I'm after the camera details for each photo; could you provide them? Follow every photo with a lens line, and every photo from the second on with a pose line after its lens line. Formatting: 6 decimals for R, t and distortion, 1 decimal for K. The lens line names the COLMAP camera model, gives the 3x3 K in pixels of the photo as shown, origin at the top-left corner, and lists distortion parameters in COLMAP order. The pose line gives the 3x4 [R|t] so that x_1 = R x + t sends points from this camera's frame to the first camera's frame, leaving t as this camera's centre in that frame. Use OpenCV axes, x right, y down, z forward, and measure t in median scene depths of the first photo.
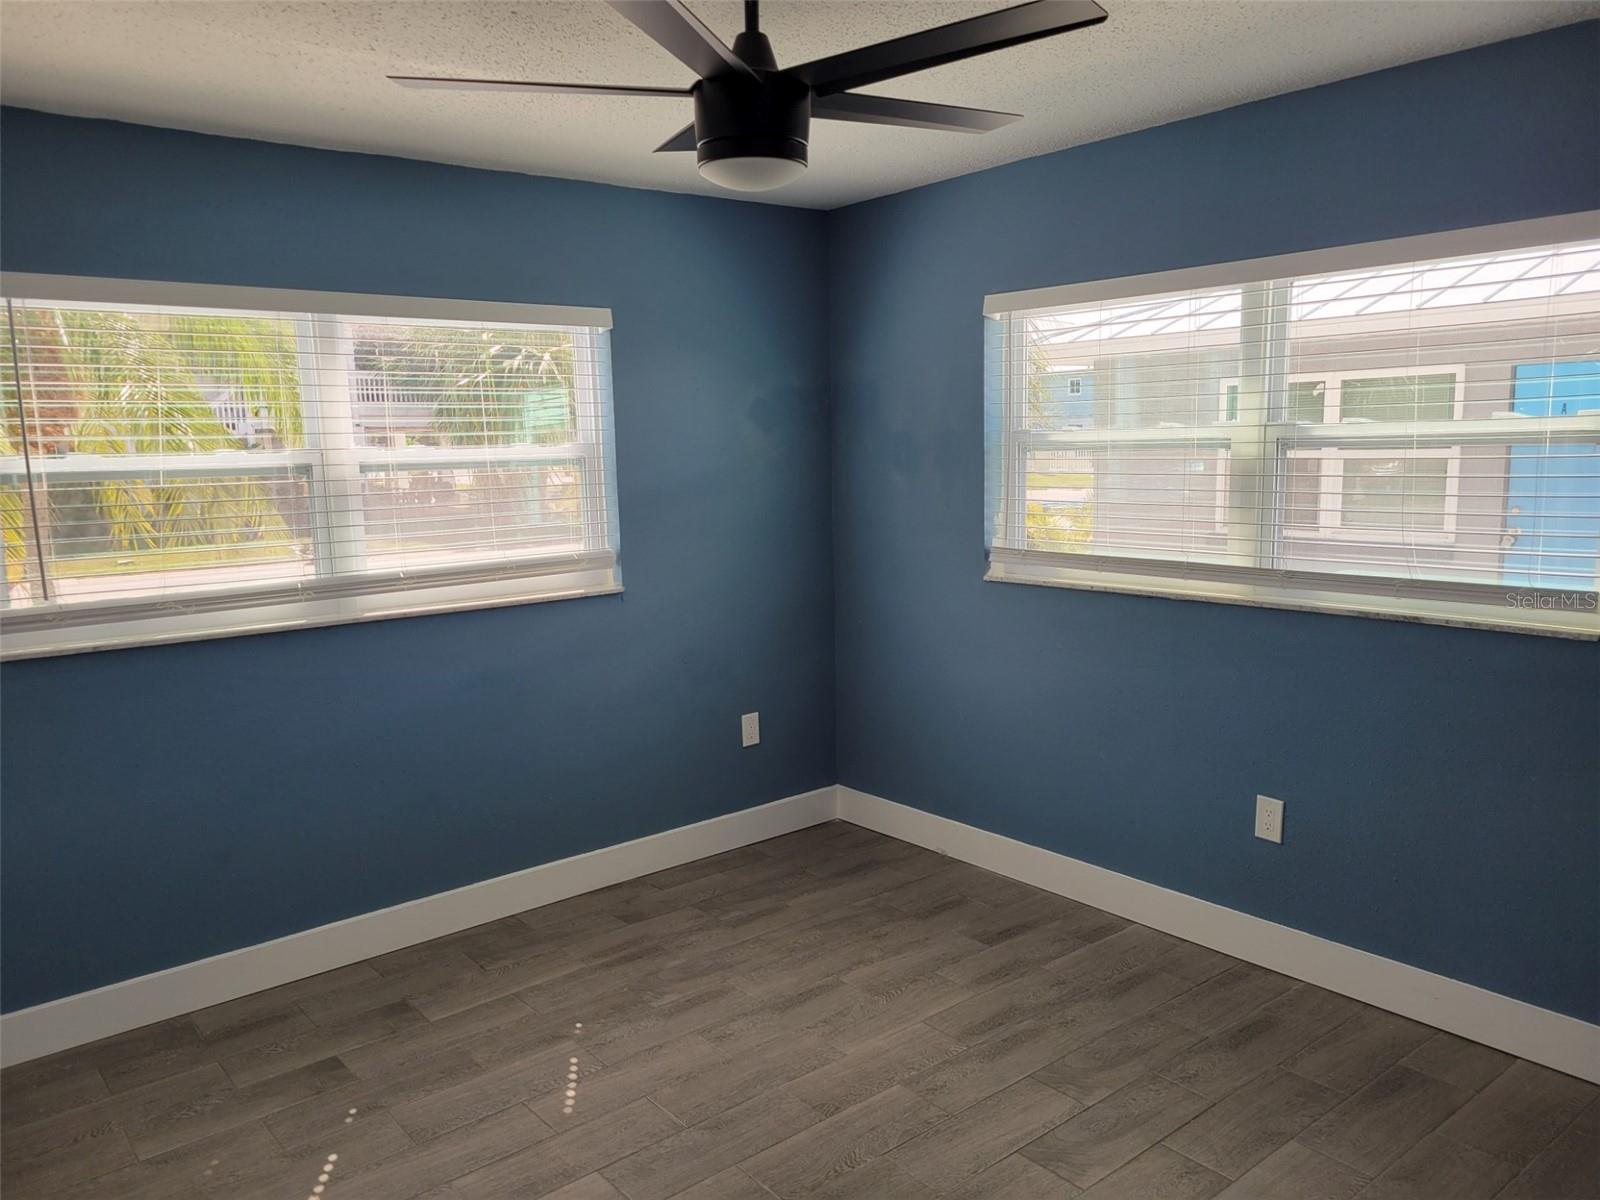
lens RADIAL K [[1168.2, 0, 762.3], [0, 1168.2, 601.6], [0, 0, 1]] dist [0.007826, 0.001893]
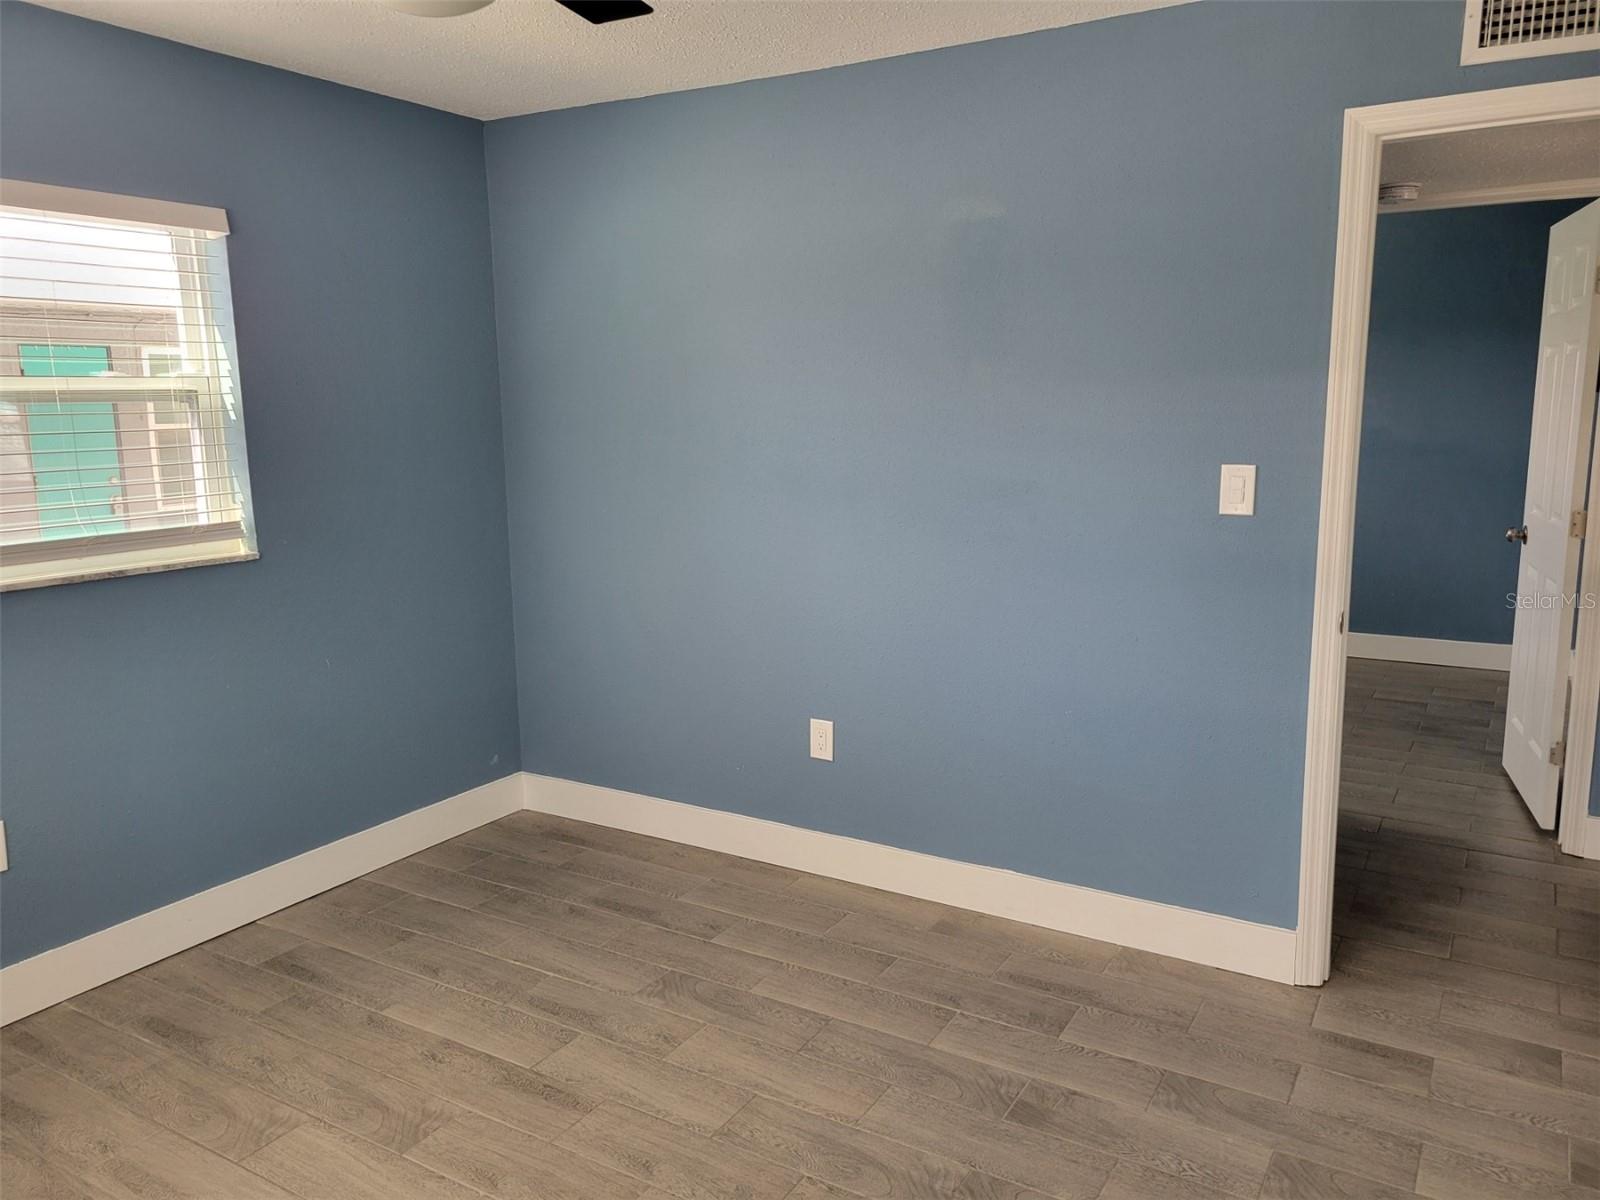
lens RADIAL K [[1225.0, 0, 800.0], [0, 1225.0, 600.0], [0, 0, 1]] dist [0.010244, 0.003432]
pose [[-0.348164, -0.139310, 0.927025, -0.659702], [0.137293, 0.970656, 0.197430, -0.096664], [-0.927325, 0.196012, -0.318821, 0.830657]]
